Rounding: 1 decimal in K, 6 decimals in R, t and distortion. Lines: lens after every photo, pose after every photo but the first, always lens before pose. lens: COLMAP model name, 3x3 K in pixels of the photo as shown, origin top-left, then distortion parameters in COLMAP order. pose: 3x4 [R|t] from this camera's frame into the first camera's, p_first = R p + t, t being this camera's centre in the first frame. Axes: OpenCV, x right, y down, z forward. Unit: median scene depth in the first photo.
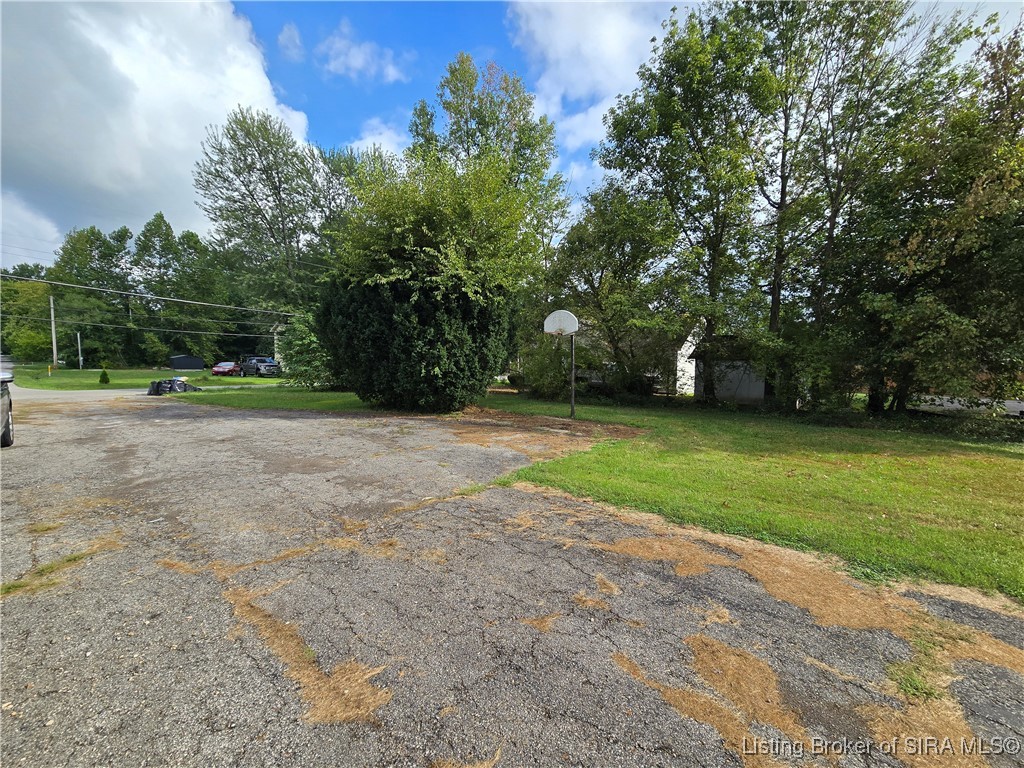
lens RADIAL K [[419.2, 0, 512.0], [0, 419.2, 384.0], [0, 0, 1]] dist [0.001255, 0.000308]
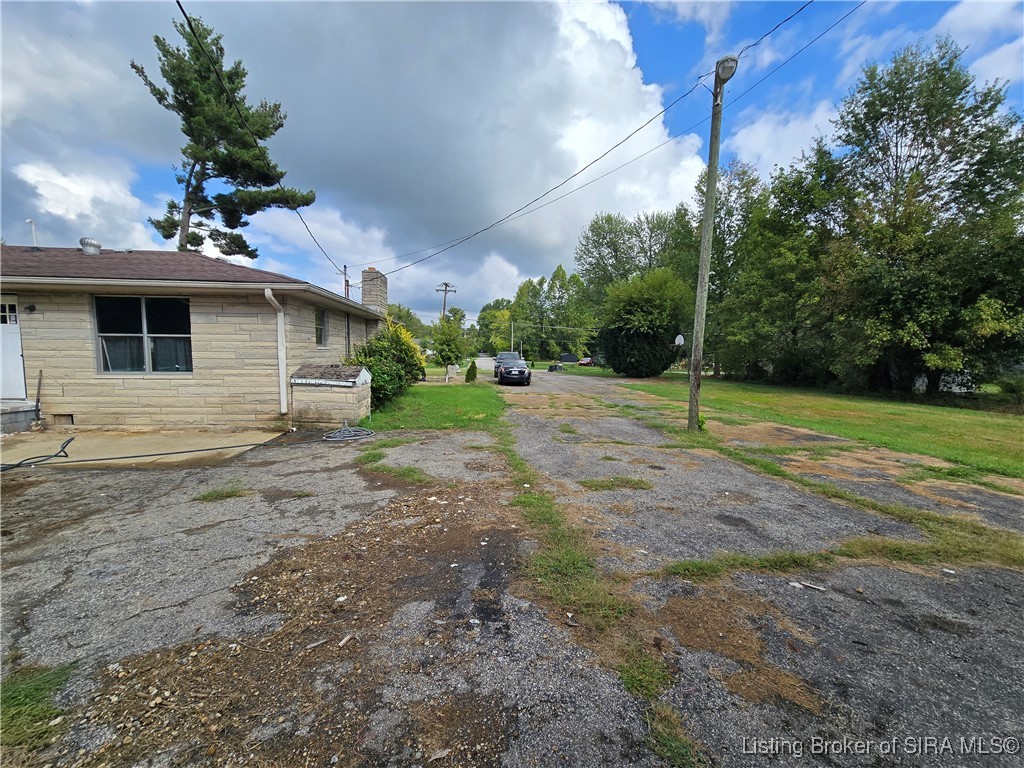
lens RADIAL K [[420.5, 0, 502.3], [0, 420.5, 384.2], [0, 0, 1]] dist [-0.000964, 0.000017]
pose [[0.677125, 0.054413, -0.733853, 0.246077], [-0.050702, 0.998342, 0.027241, 0.018380], [0.734119, 0.018763, 0.678762, -0.280406]]
